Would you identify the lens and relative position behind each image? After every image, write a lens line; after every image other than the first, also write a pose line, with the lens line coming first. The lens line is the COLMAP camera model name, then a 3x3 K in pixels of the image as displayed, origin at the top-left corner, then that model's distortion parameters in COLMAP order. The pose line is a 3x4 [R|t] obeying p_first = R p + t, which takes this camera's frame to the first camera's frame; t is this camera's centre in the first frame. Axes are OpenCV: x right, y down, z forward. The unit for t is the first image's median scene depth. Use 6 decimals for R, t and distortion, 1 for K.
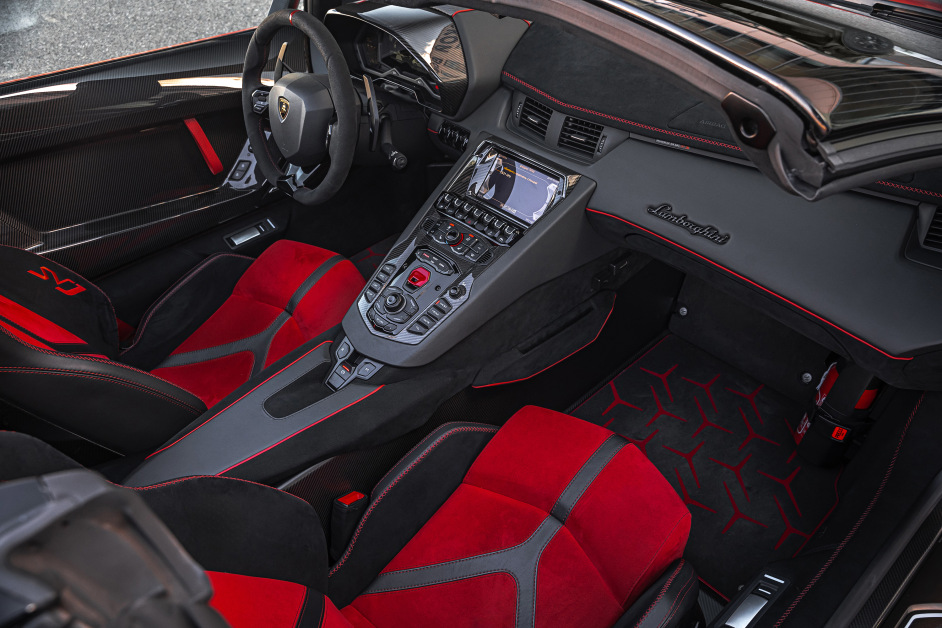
lens RADIAL K [[782.5, 0, 471.0], [0, 782.5, 314.0], [0, 0, 1]] dist [-0.139804, 0.121578]
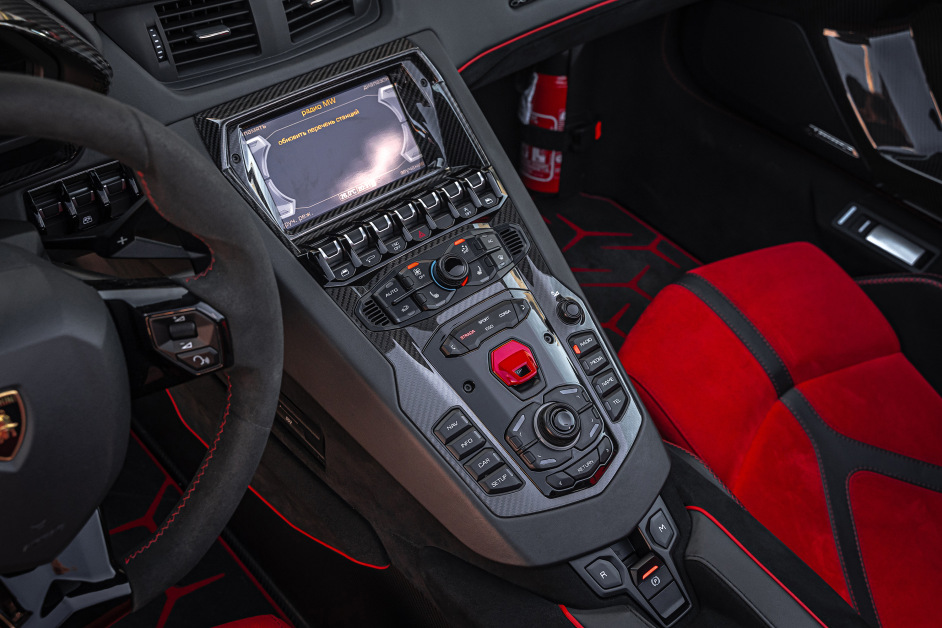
lens RADIAL K [[1050.6, 0, 490.9], [0, 1050.6, 311.5], [0, 0, 1]] dist [0.000778, 0.009002]
pose [[0.009268, -0.665036, 0.746754, -0.508189], [0.575665, 0.614172, 0.539818, -0.407450], [-0.817633, 0.424877, 0.388530, 0.729371]]
